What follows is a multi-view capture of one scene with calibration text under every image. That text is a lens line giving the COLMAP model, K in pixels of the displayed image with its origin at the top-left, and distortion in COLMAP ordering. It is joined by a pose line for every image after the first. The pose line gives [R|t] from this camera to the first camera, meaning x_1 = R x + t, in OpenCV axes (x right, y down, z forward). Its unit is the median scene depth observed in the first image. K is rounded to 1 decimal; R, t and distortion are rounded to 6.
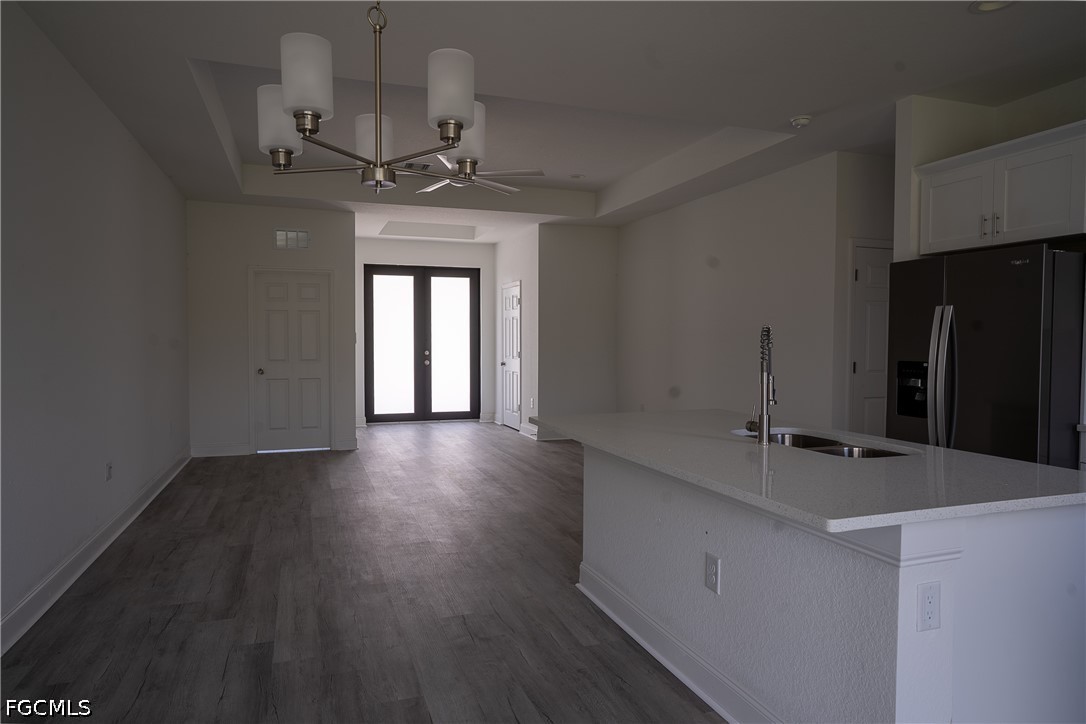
lens RADIAL K [[679.8, 0, 543.0], [0, 679.8, 362.0], [0, 0, 1]] dist [-0.003853, 0.000229]
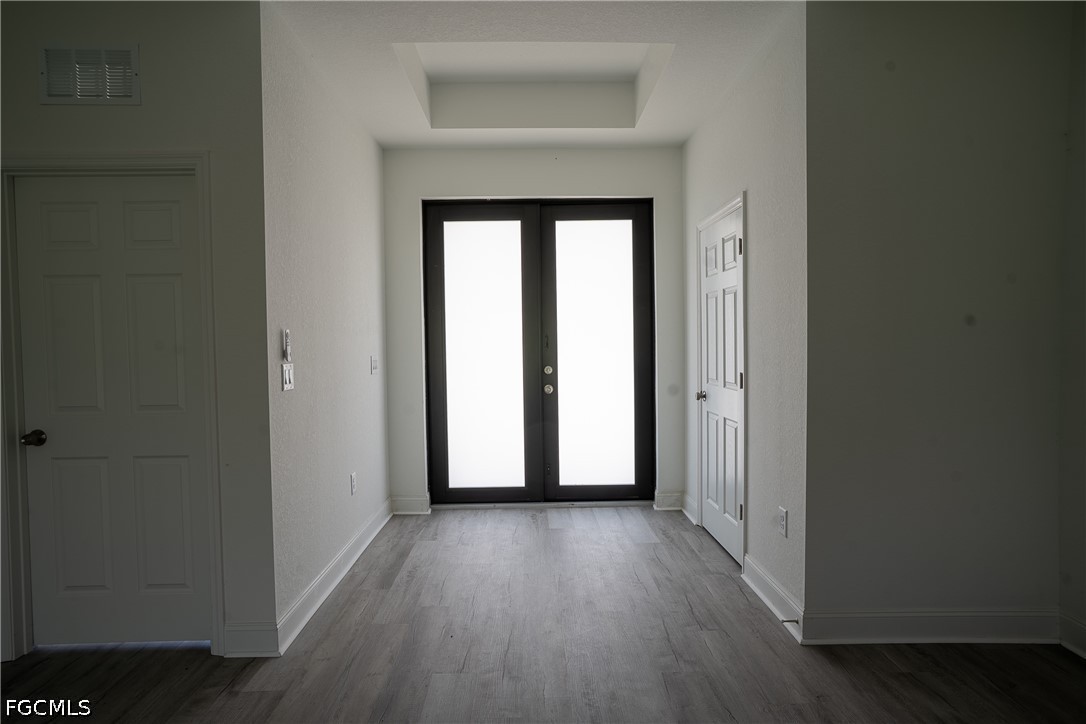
lens RADIAL K [[612.7, 0, 543.0], [0, 612.7, 362.0], [0, 0, 1]] dist [-0.007158, -0.000089]
pose [[0.949742, -0.004094, -0.313008, -0.030080], [0.004381, 0.999990, 0.000212, -0.019899], [0.313004, -0.001573, 0.949751, 0.562624]]
